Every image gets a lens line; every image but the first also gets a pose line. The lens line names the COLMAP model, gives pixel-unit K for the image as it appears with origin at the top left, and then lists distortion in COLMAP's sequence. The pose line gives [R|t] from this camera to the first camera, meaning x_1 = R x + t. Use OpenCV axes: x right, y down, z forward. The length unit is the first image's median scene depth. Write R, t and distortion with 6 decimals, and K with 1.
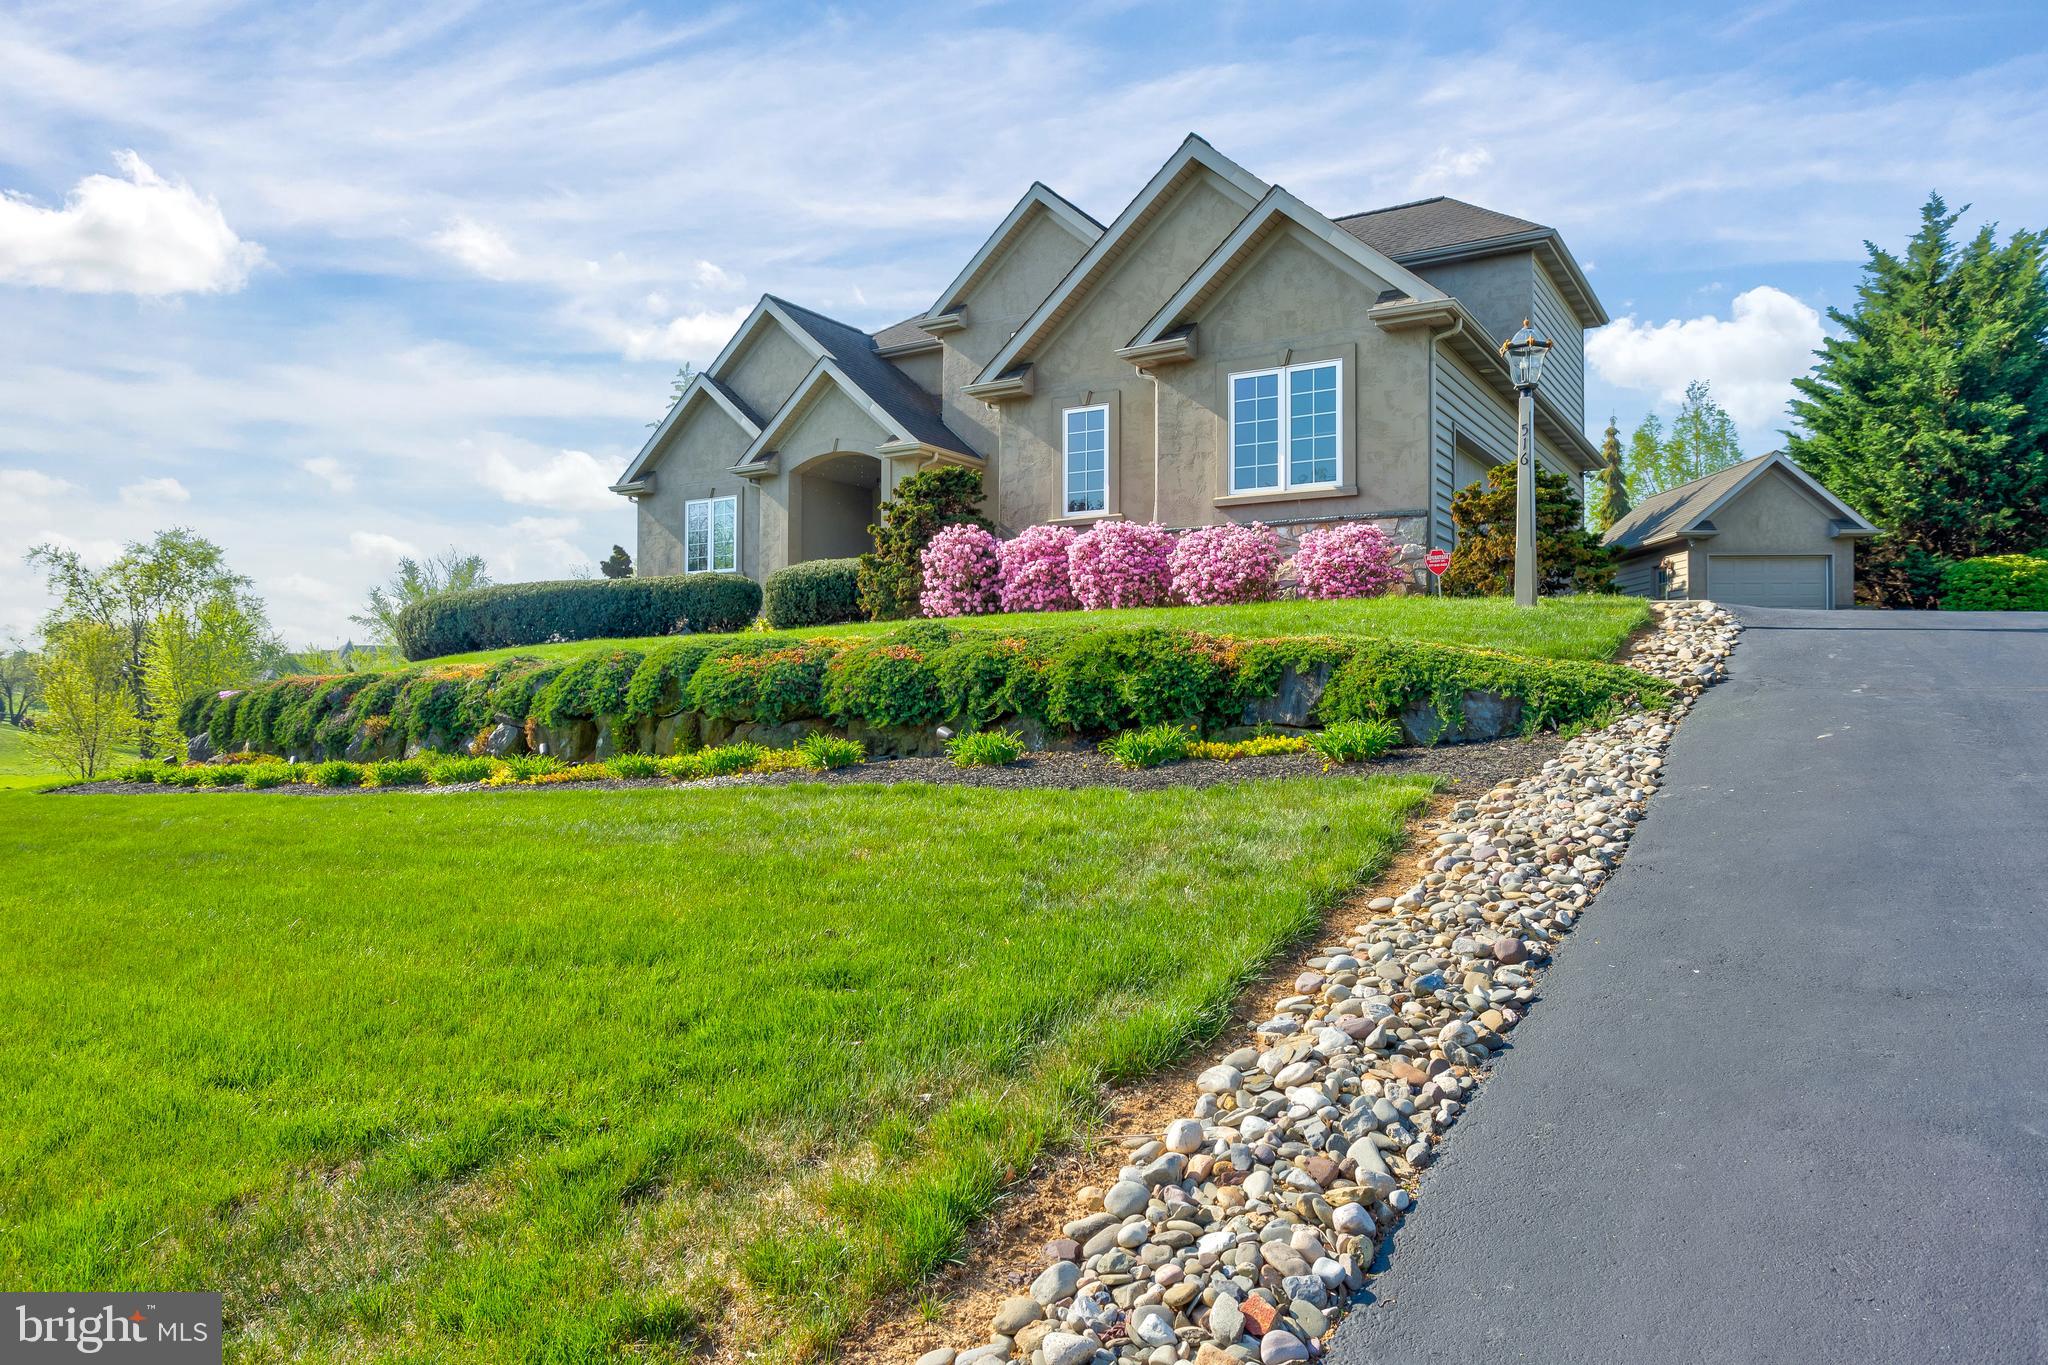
lens RADIAL K [[1232.0, 0, 1014.0], [0, 1232.0, 681.0], [0, 0, 1]] dist [-0.018589, 0.013933]
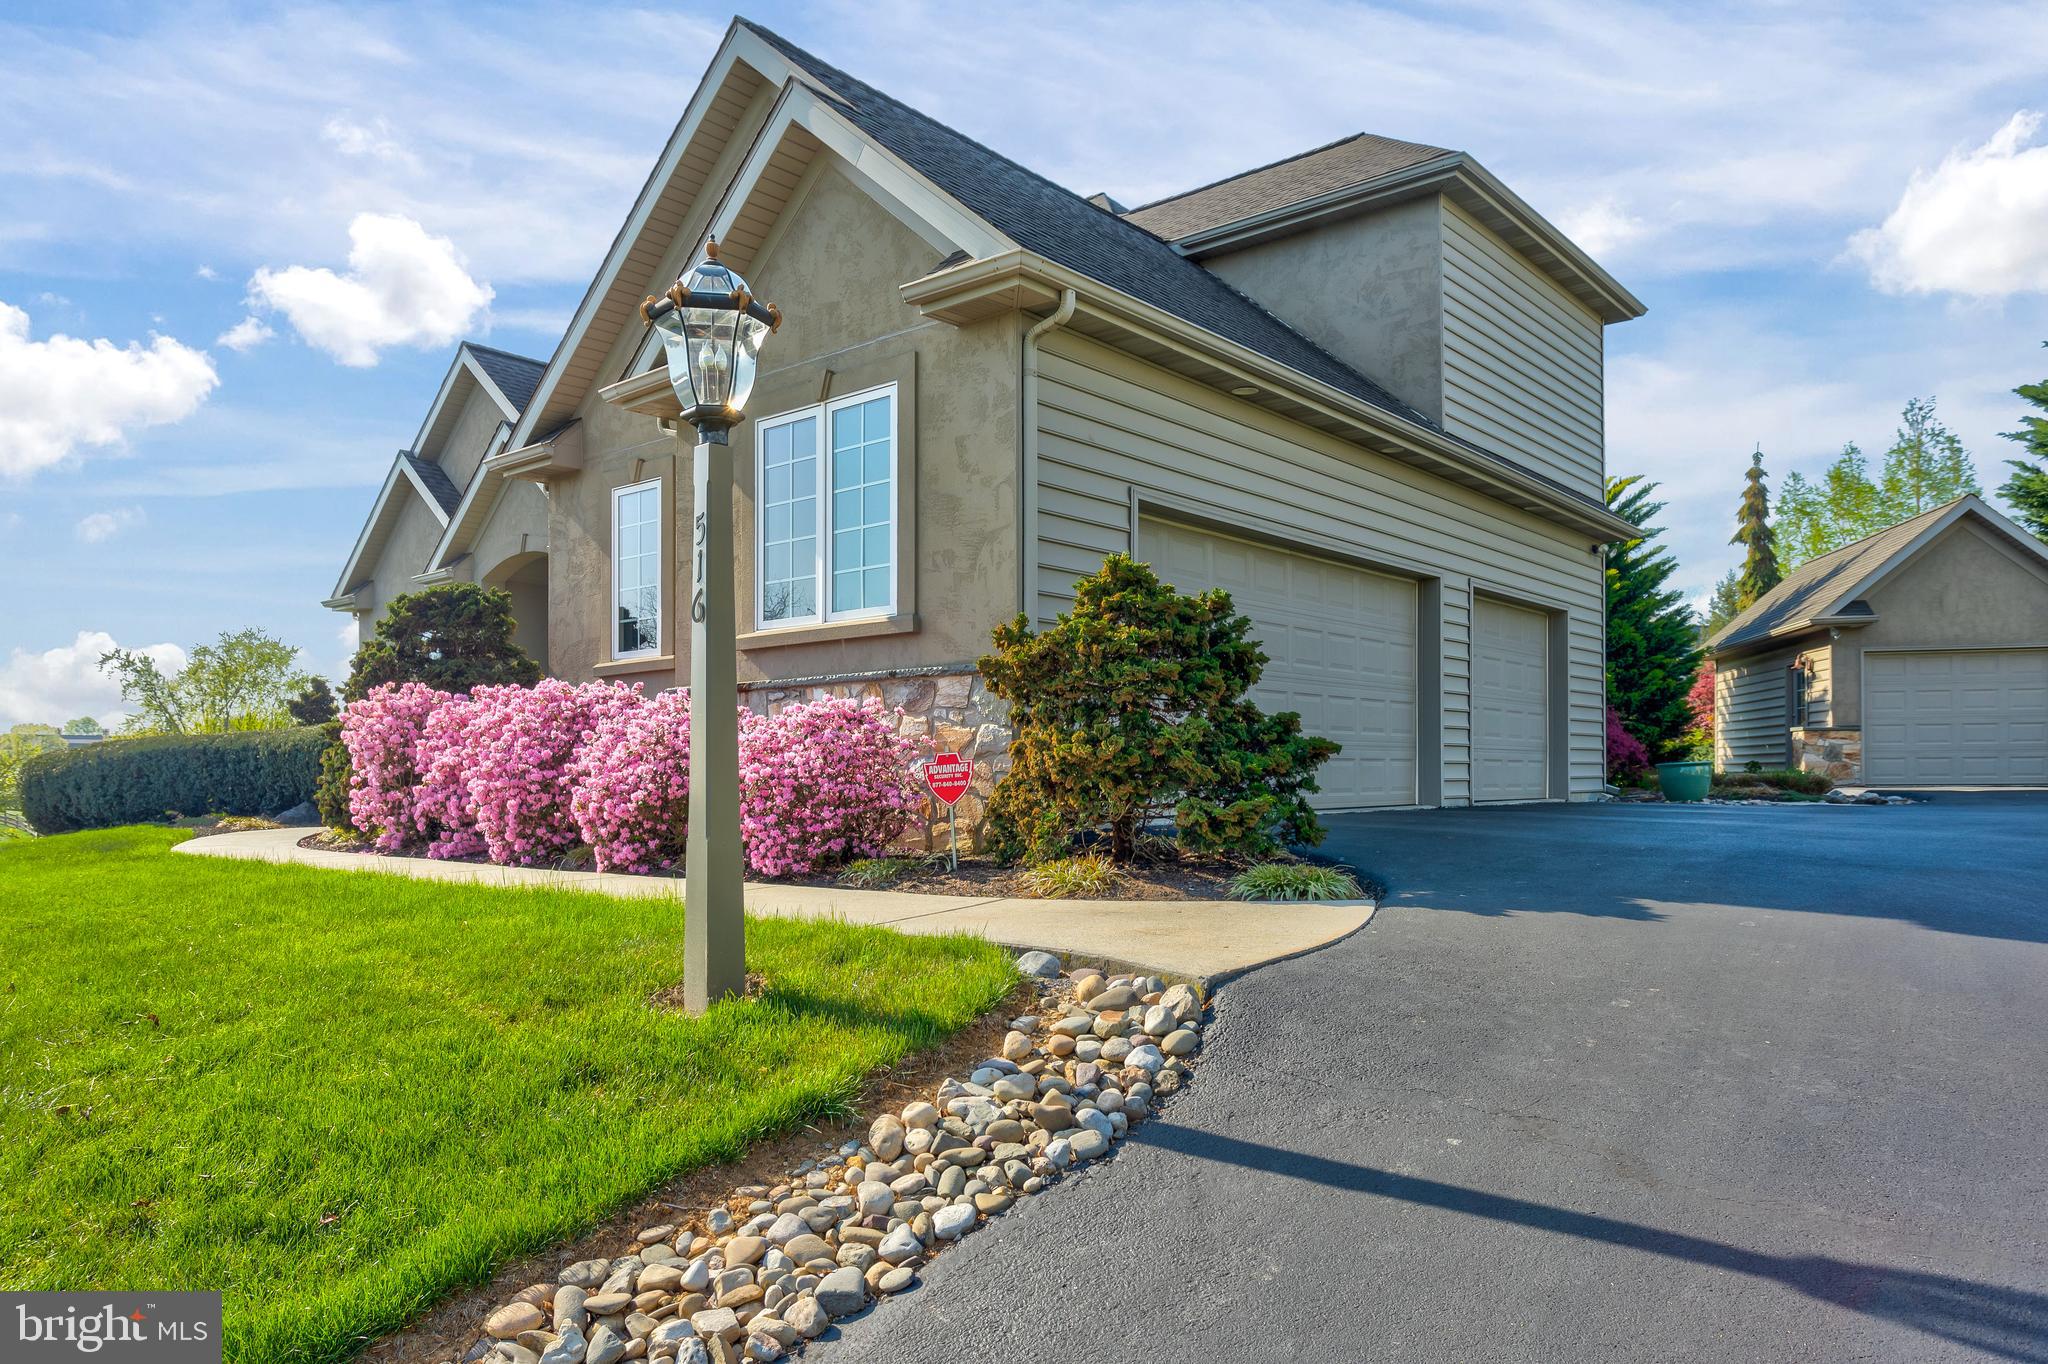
lens RADIAL K [[1285.0, 0, 1030.2], [0, 1285.0, 774.2], [0, 0, 1]] dist [-0.013066, 0.005559]
pose [[0.989688, -0.007922, -0.143018, 0.244900], [0.009997, 0.999855, 0.013796, -0.057038], [0.142888, -0.015083, 0.989624, 0.265119]]
